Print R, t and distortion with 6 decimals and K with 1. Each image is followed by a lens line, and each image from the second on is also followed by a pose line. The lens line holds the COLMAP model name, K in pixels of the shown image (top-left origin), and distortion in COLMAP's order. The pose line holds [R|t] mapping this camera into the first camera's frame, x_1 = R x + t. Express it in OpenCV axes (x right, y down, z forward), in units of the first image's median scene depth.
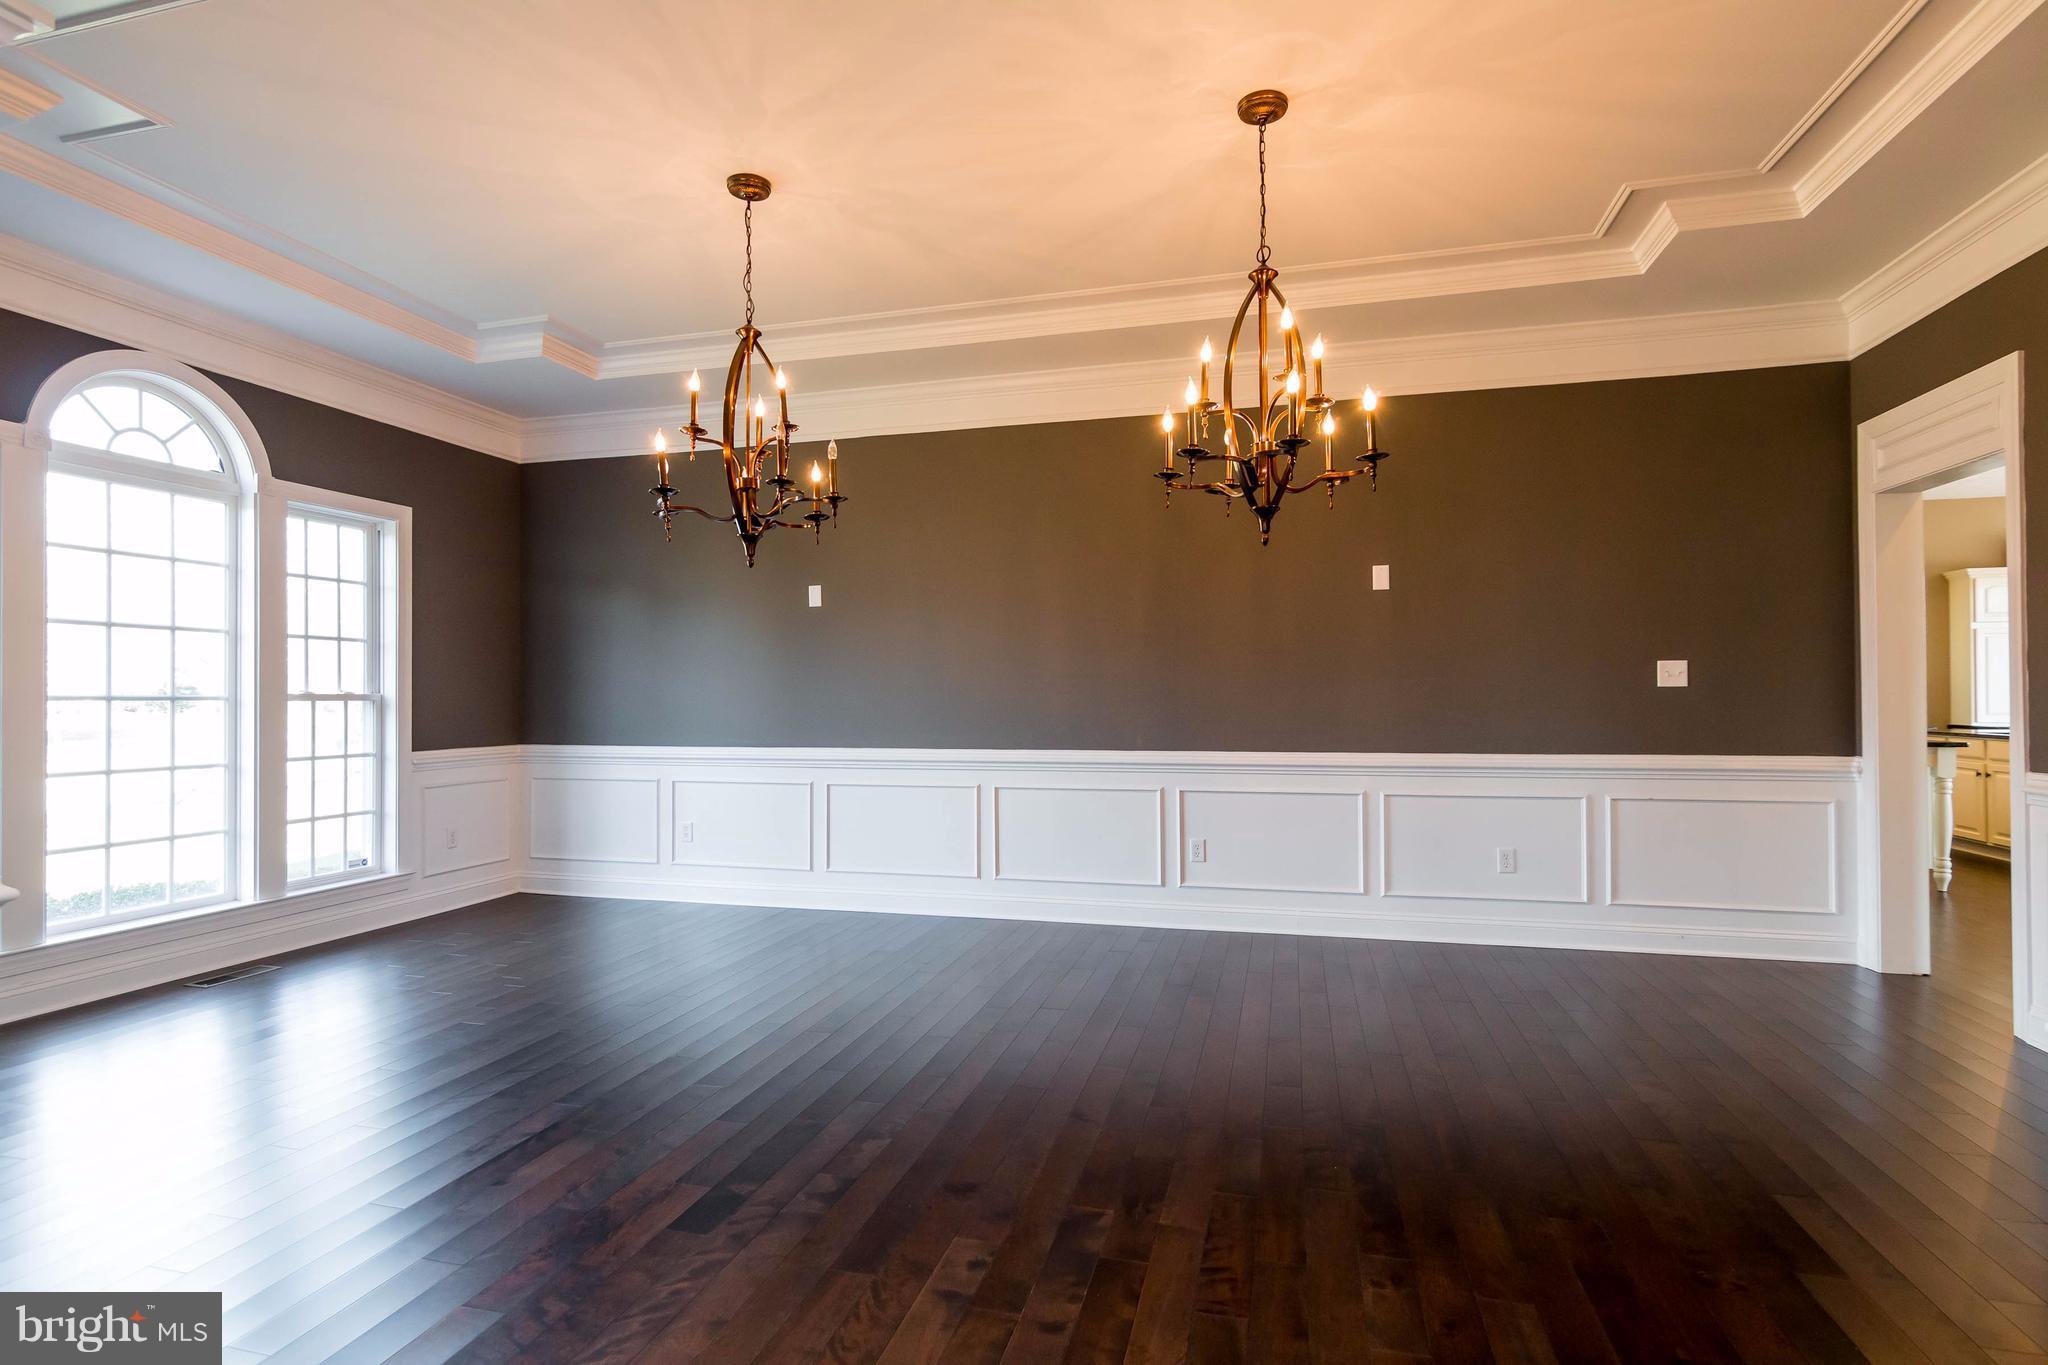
lens RADIAL K [[1027.6, 0, 1034.9], [0, 1027.6, 686.1], [0, 0, 1]] dist [0.001664, -0.000029]
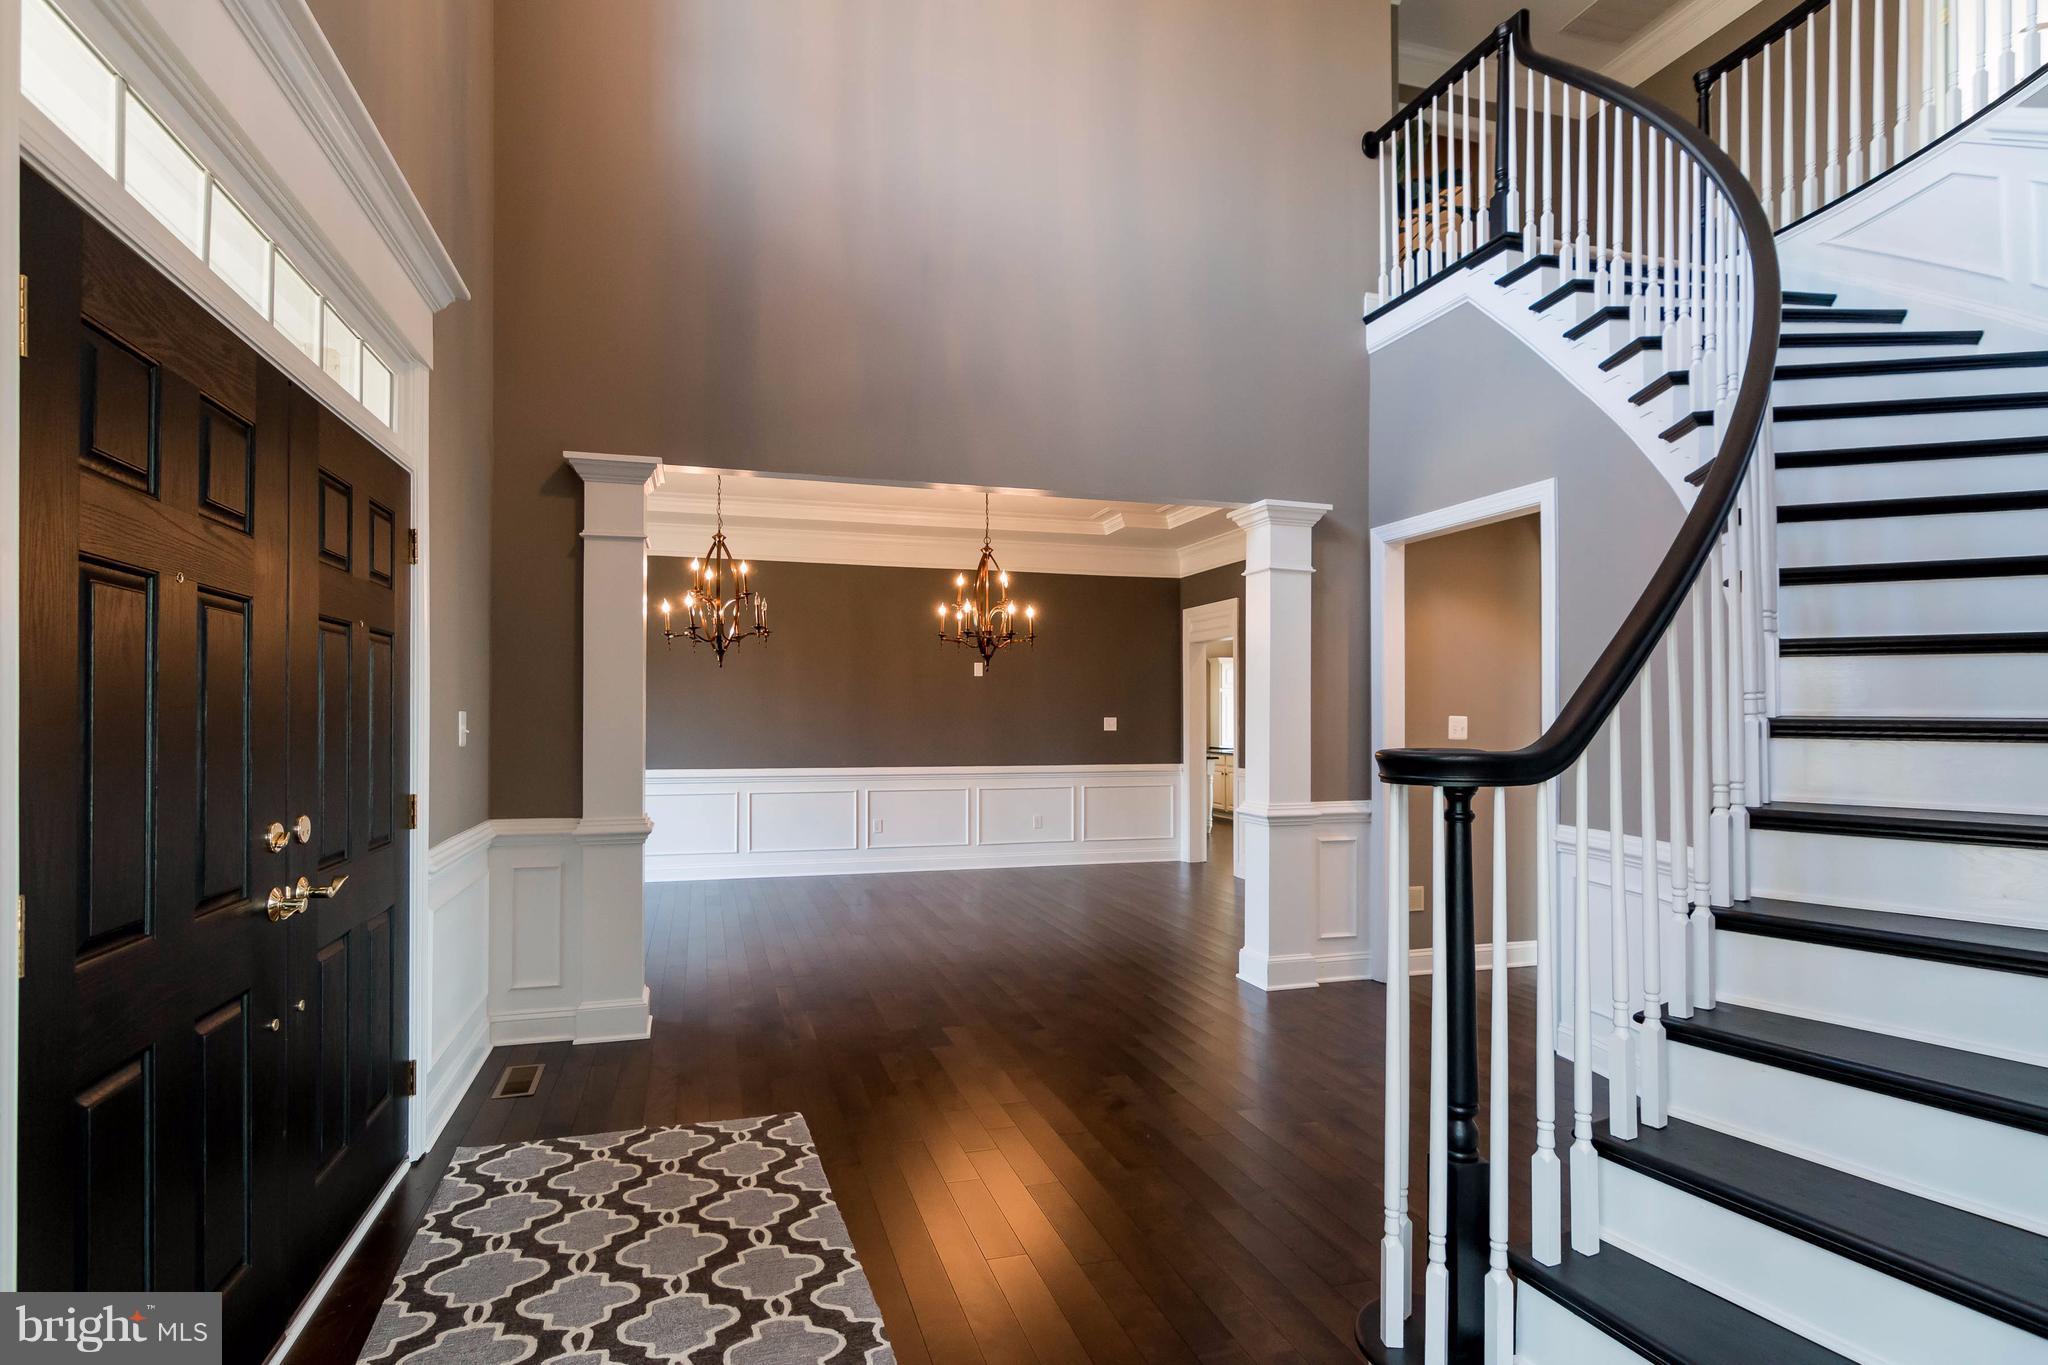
lens RADIAL K [[1027.6, 0, 1034.9], [0, 1027.6, 686.1], [0, 0, 1]] dist [0.001664, -0.000029]
pose [[0.845530, 0.023593, 0.533407, -0.553208], [-0.011893, 0.999608, -0.025362, -0.032233], [-0.533796, 0.015100, 0.845479, -0.594186]]
